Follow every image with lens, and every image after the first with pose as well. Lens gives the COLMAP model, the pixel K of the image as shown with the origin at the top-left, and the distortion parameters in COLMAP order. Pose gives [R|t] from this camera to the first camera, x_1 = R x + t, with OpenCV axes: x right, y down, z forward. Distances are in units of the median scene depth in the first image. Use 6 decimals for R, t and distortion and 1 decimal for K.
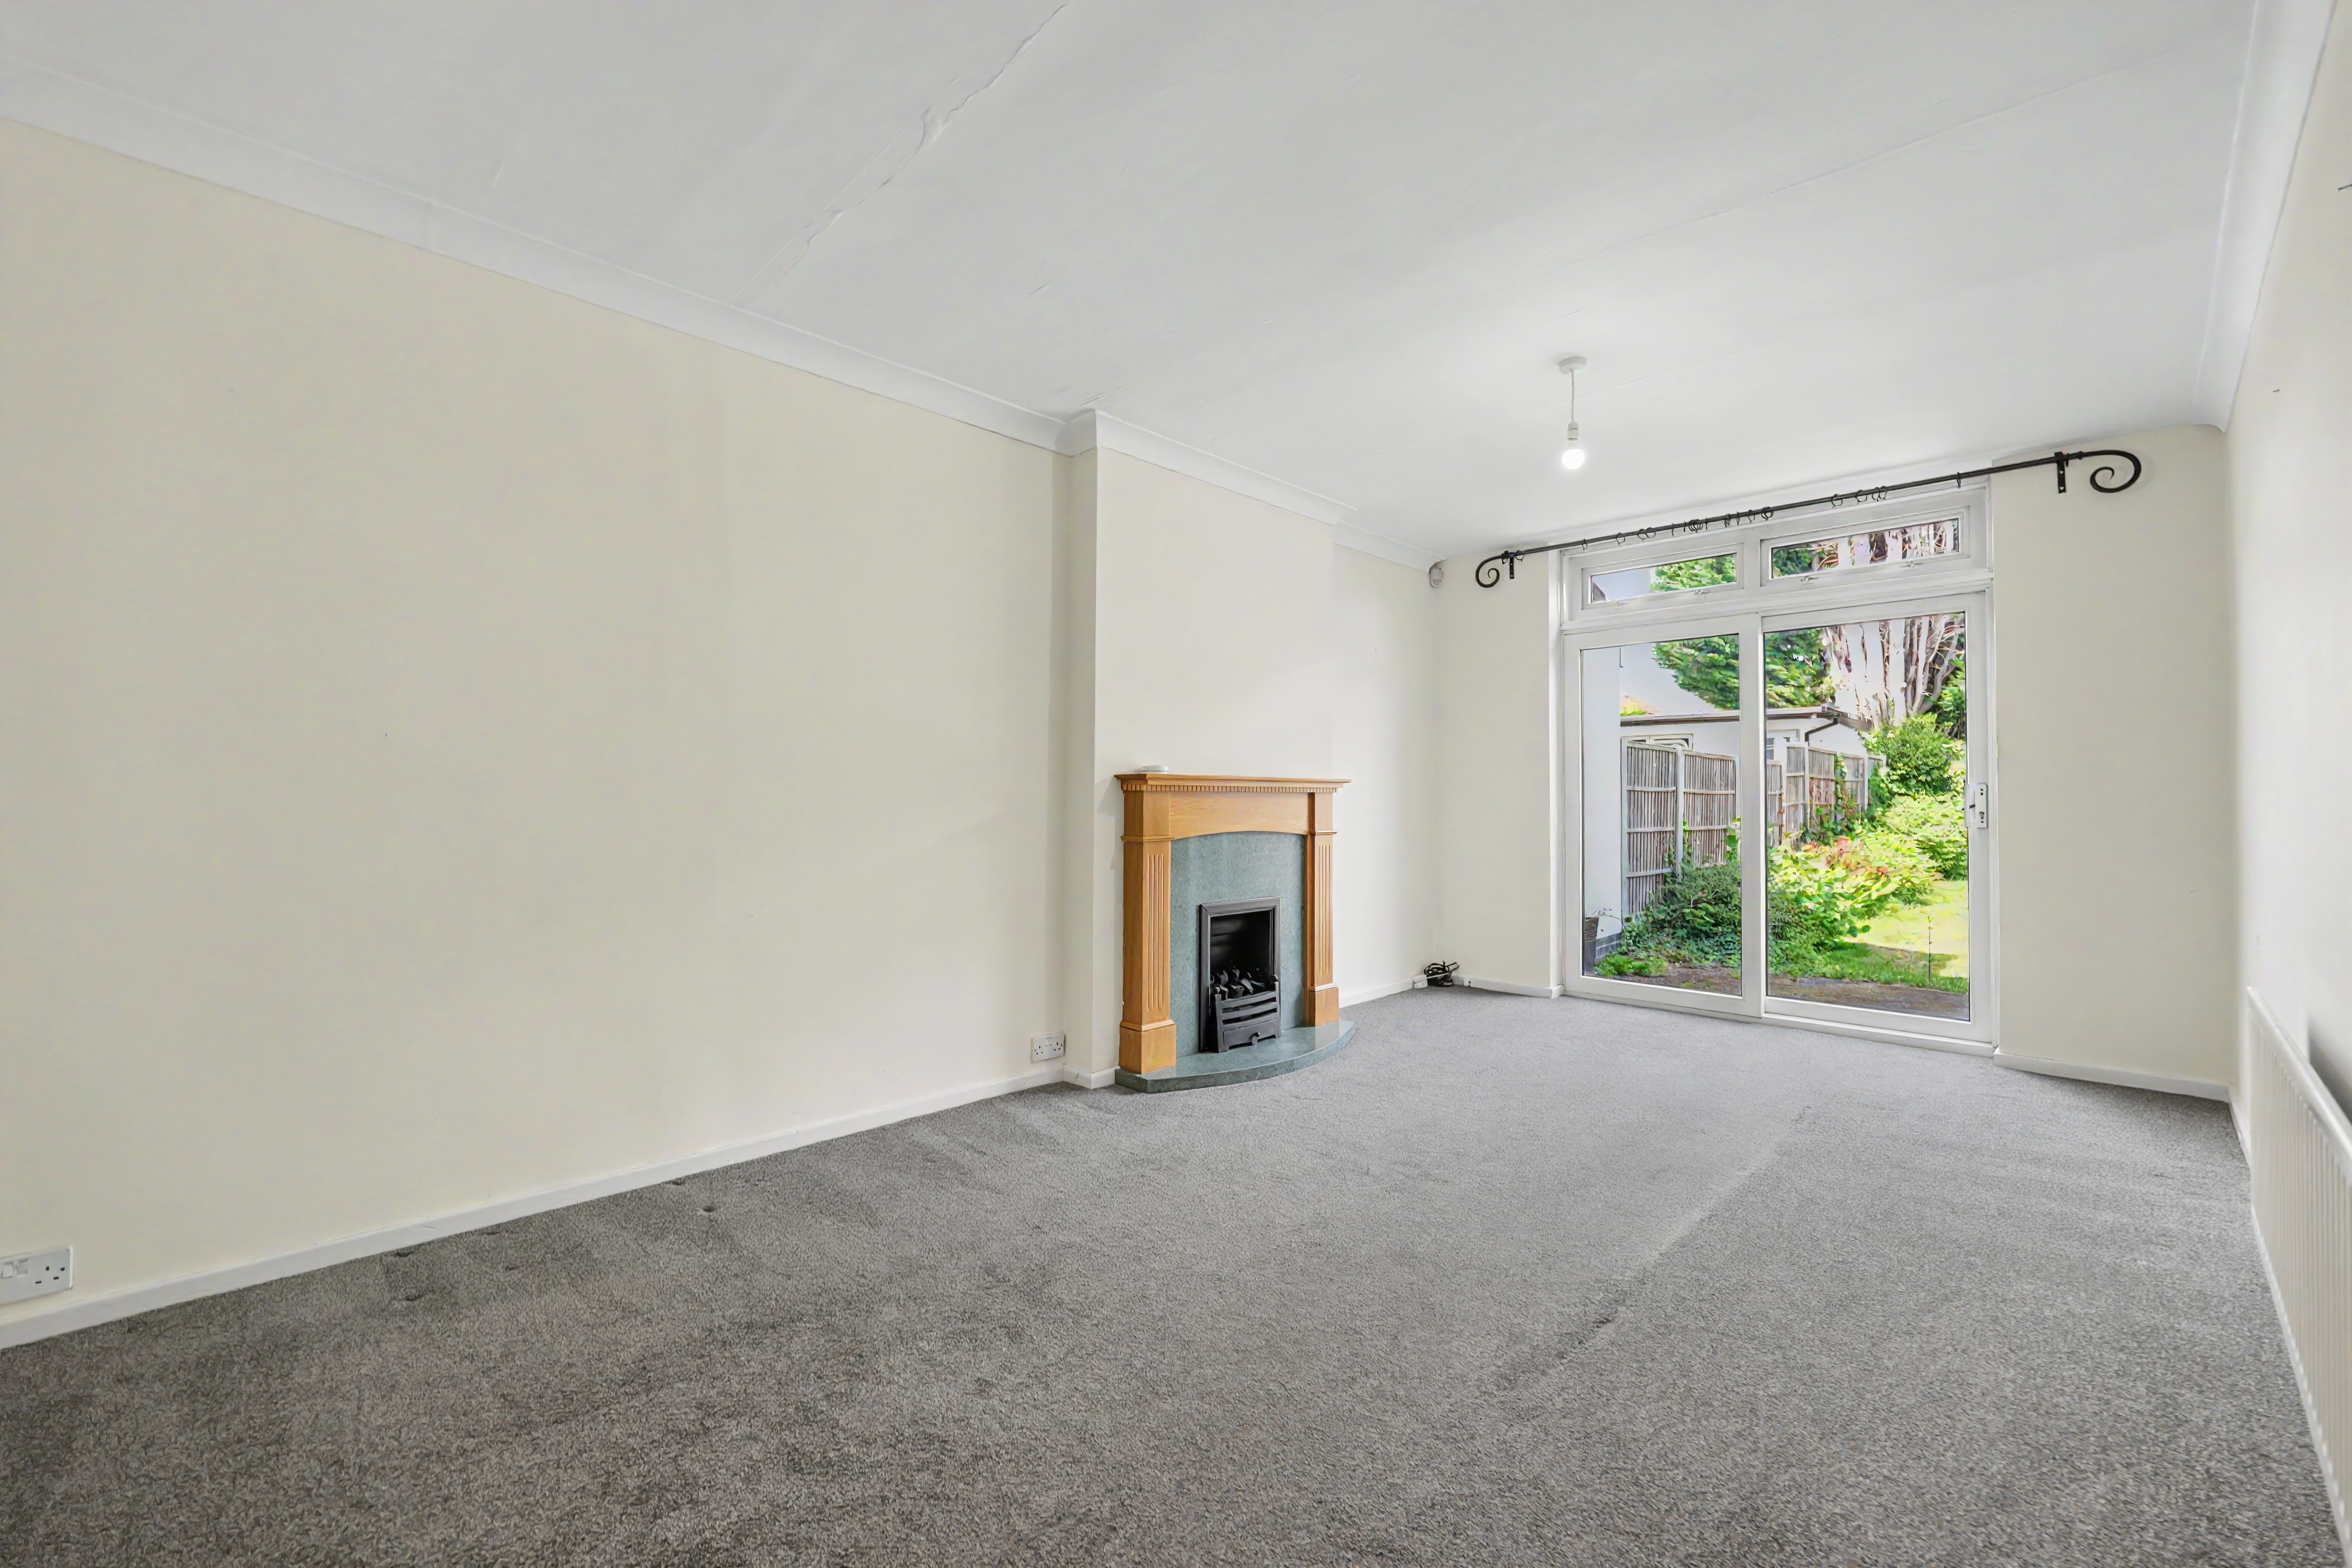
lens RADIAL K [[962.4, 0, 1188.9], [0, 962.4, 789.7], [0, 0, 1]] dist [-0.001676, -0.000047]
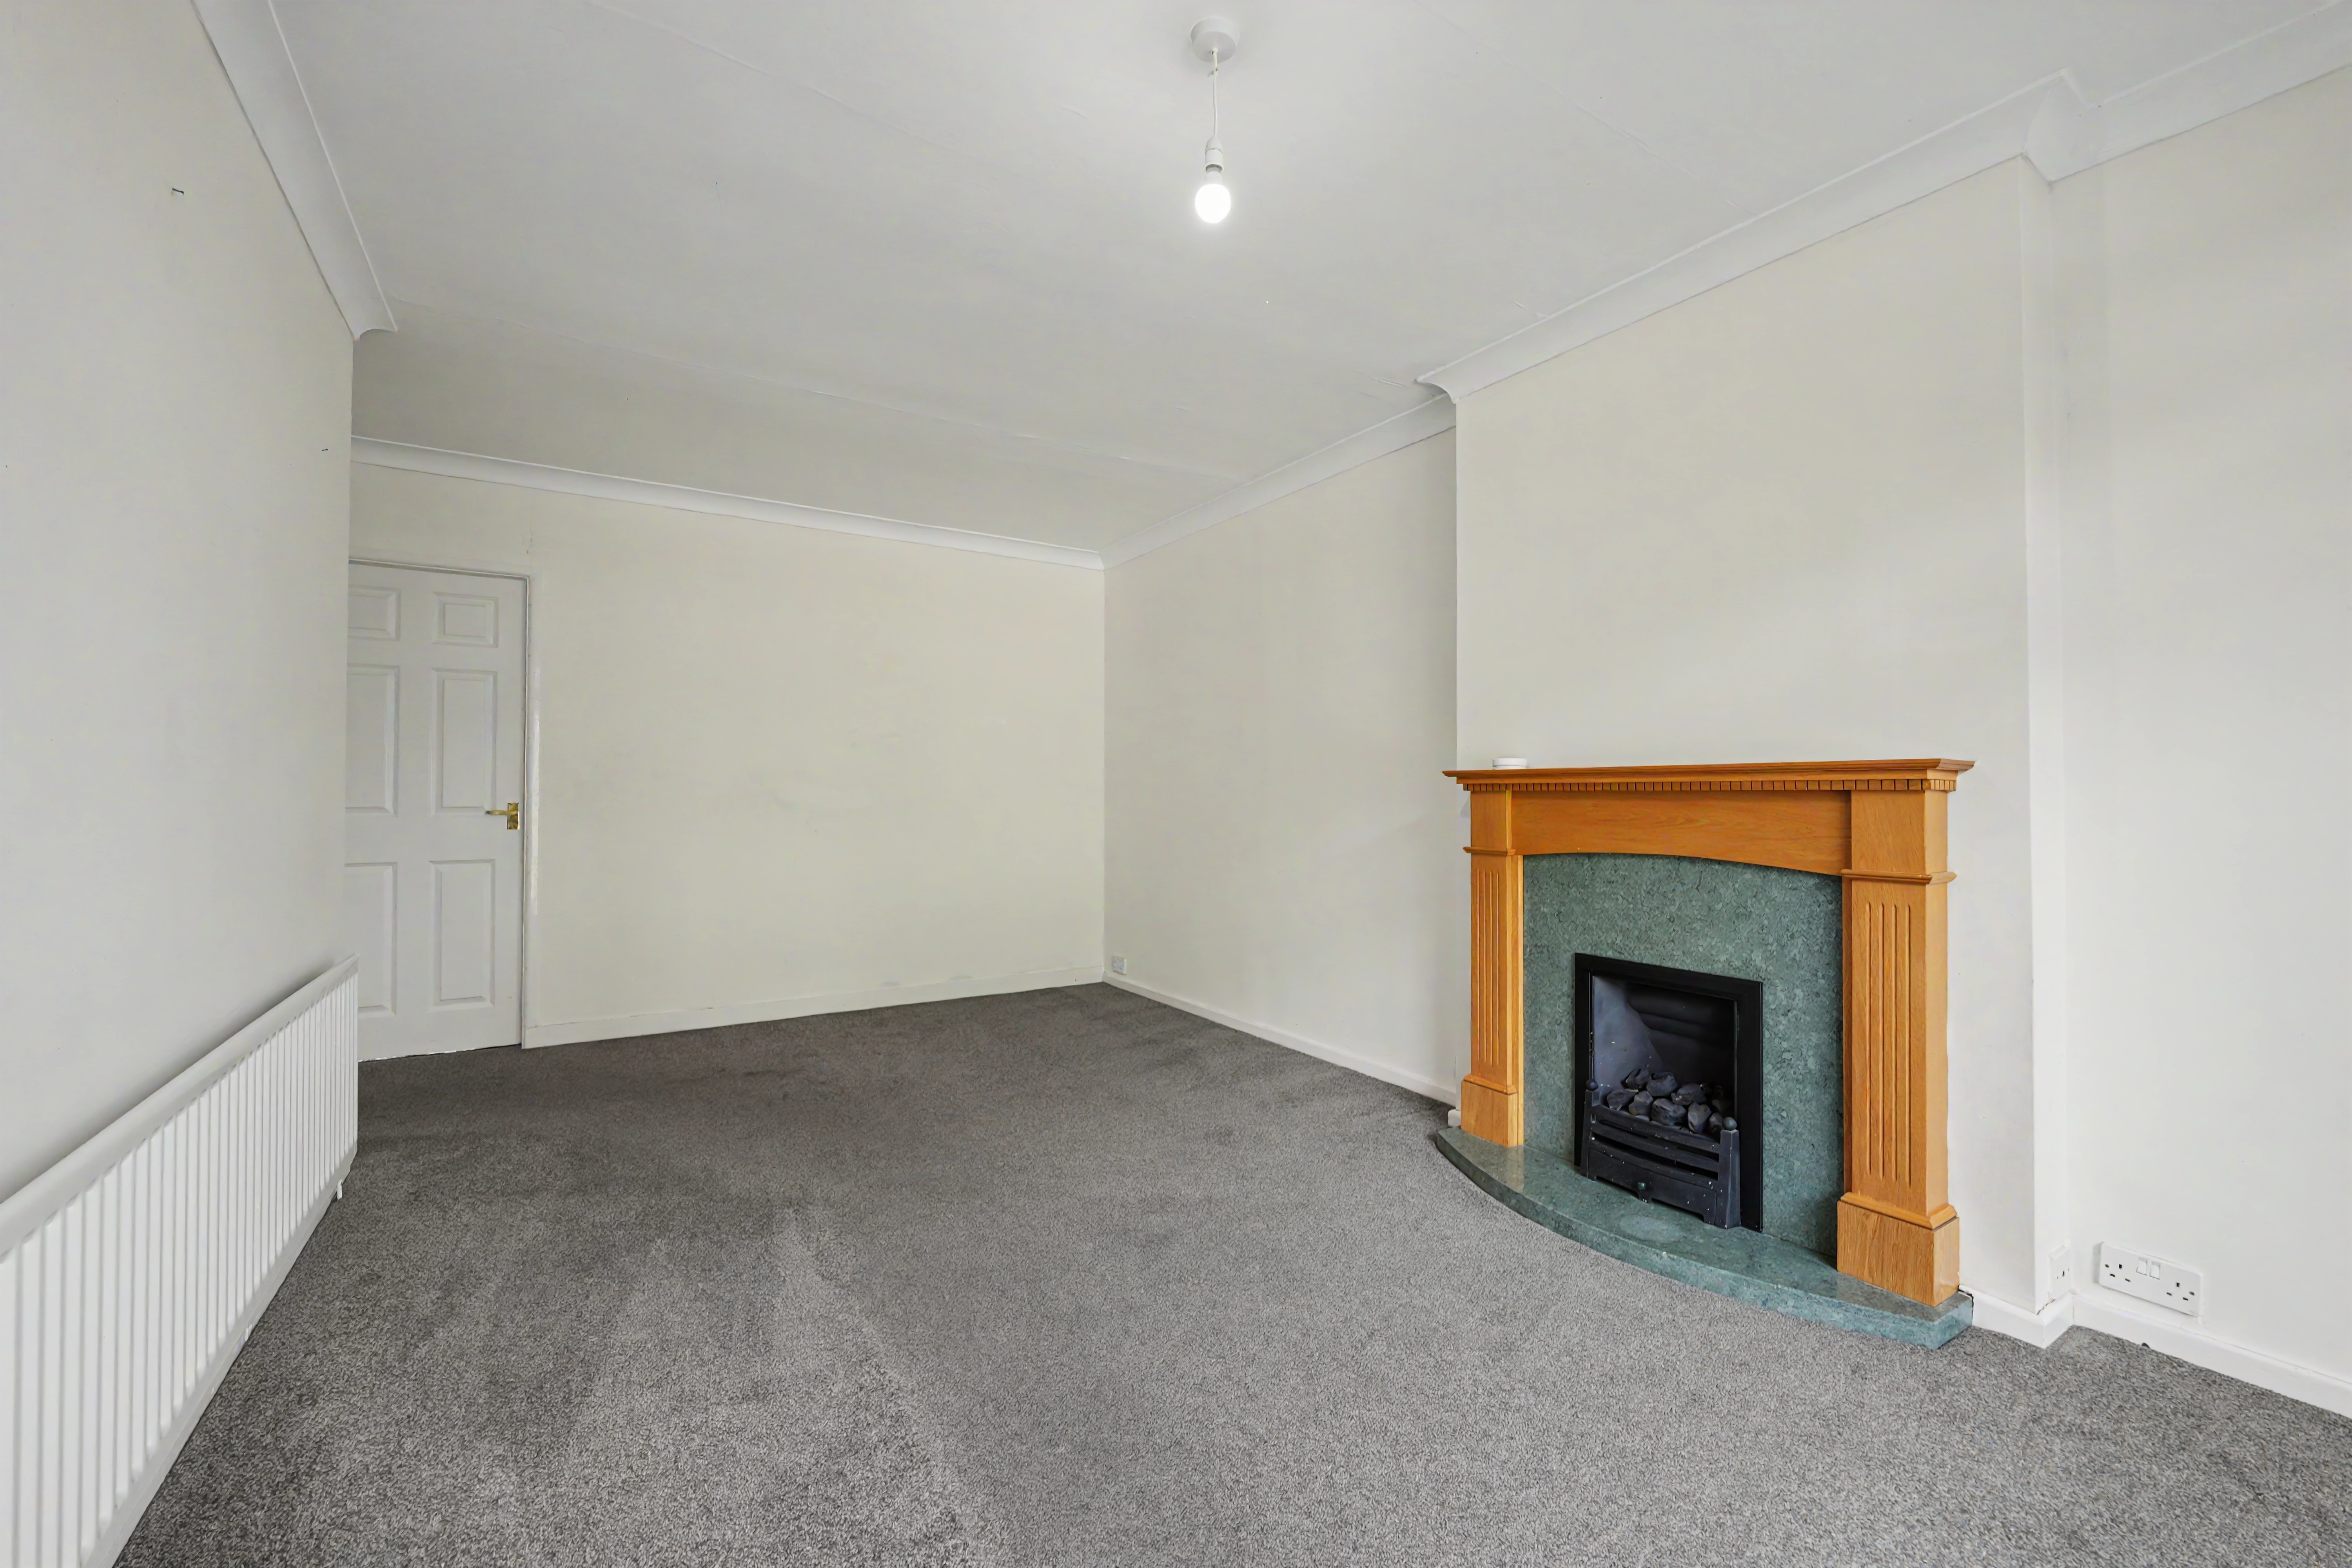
lens RADIAL K [[962.4, 0, 1187.1], [0, 962.4, 785.6], [0, 0, 1]] dist [-0.001676, -0.000047]
pose [[-0.222877, -0.009600, -0.974799, 0.820370], [0.014715, 0.999804, -0.013211, 0.000662], [0.974735, -0.017289, -0.222692, 0.946570]]
